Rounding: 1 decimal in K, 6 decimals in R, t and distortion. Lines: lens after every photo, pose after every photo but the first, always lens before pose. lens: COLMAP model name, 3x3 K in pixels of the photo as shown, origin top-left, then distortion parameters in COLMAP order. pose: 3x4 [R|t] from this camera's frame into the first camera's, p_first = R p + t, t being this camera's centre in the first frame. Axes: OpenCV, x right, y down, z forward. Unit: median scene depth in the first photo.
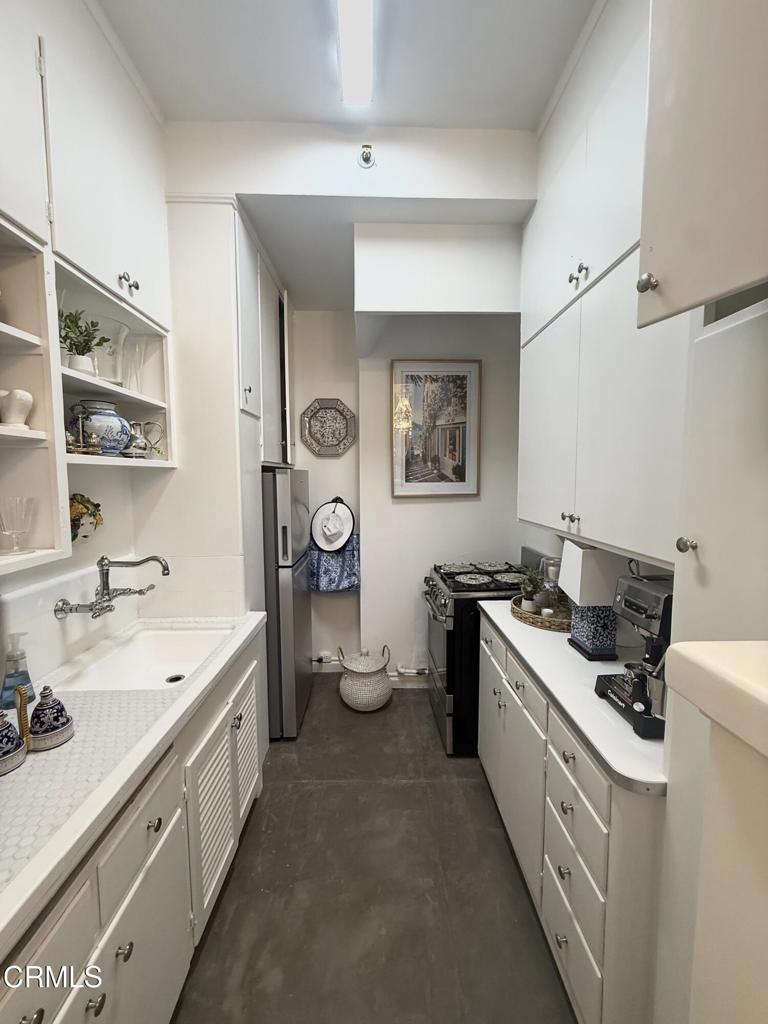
lens RADIAL K [[407.4, 0, 384.9], [0, 407.4, 510.7], [0, 0, 1]] dist [-0.001028, 0.000613]
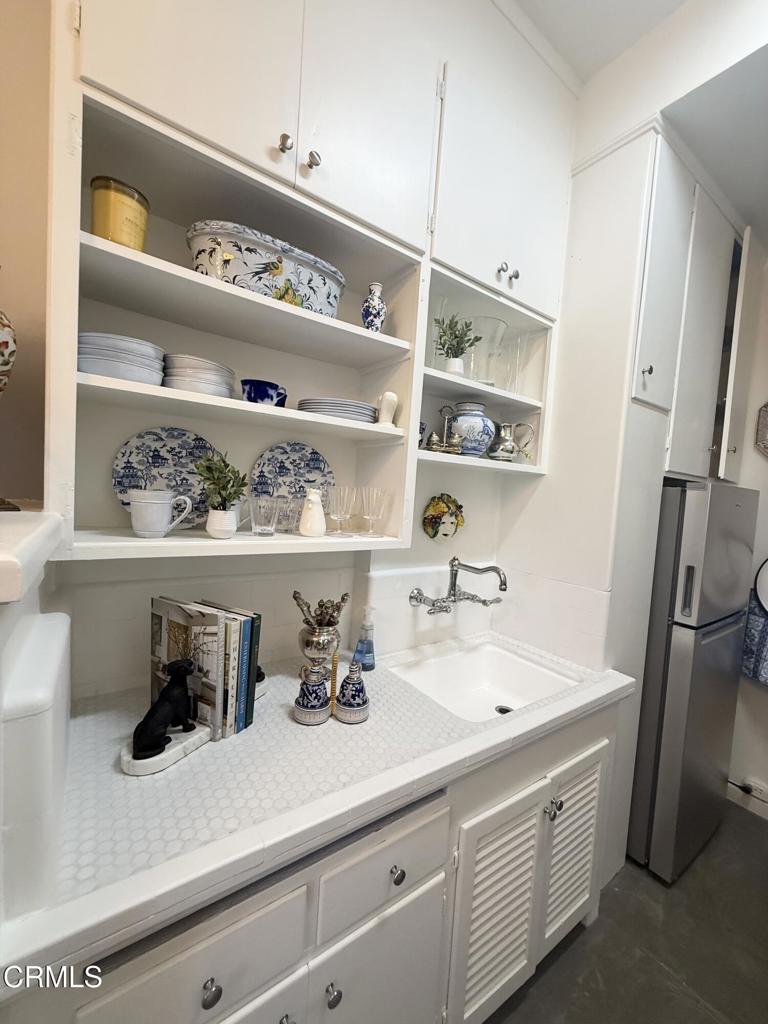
lens RADIAL K [[407.4, 0, 384.9], [0, 407.4, 510.7], [0, 0, 1]] dist [-0.001028, 0.000613]
pose [[0.555798, 0.082723, -0.827191, 0.036010], [-0.134668, 0.990853, 0.008606, 0.013532], [0.820337, 0.106613, 0.561854, 0.274228]]
